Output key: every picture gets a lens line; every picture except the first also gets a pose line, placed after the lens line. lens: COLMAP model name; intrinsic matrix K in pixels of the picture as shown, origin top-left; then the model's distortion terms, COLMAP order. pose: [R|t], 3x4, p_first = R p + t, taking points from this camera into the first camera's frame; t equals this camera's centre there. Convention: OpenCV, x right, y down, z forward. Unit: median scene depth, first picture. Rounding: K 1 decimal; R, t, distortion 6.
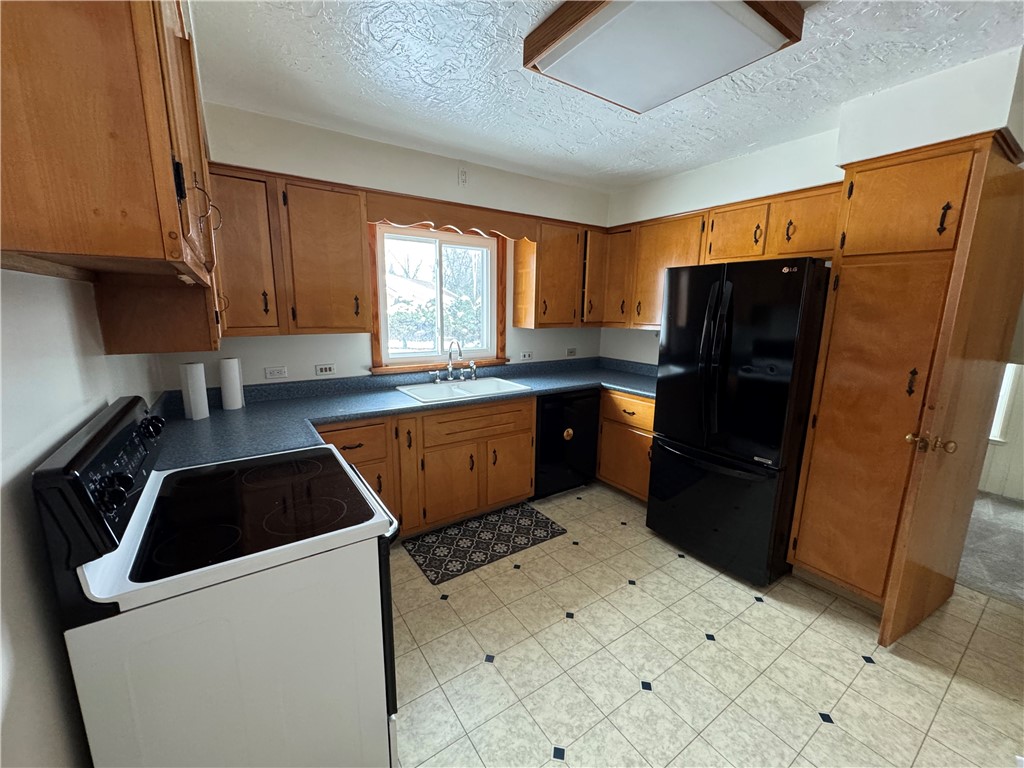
lens RADIAL K [[406.5, 0, 511.6], [0, 406.5, 382.0], [0, 0, 1]] dist [-0.004911, 0.000415]
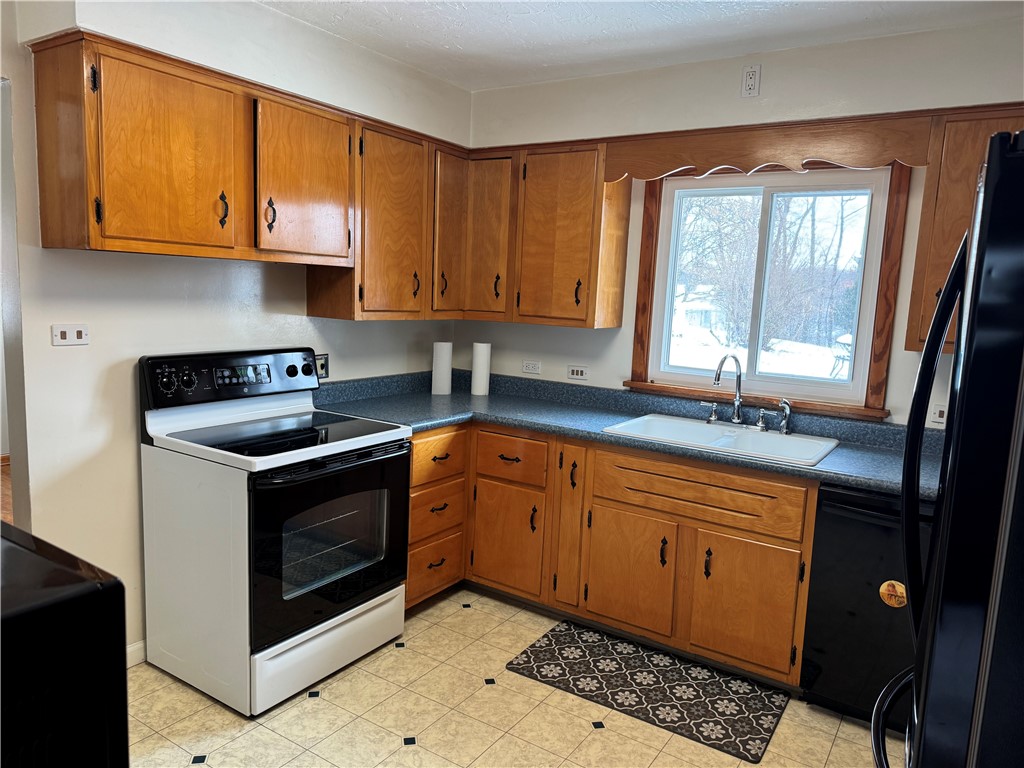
lens RADIAL K [[708.0, 0, 511.9], [0, 708.0, 383.6], [0, 0, 1]] dist [0.038608, -0.002628]
pose [[0.395644, 0.131458, -0.908947, 0.745294], [-0.199650, 0.978345, 0.054591, -0.059470], [0.896440, 0.159873, 0.413322, 0.324989]]
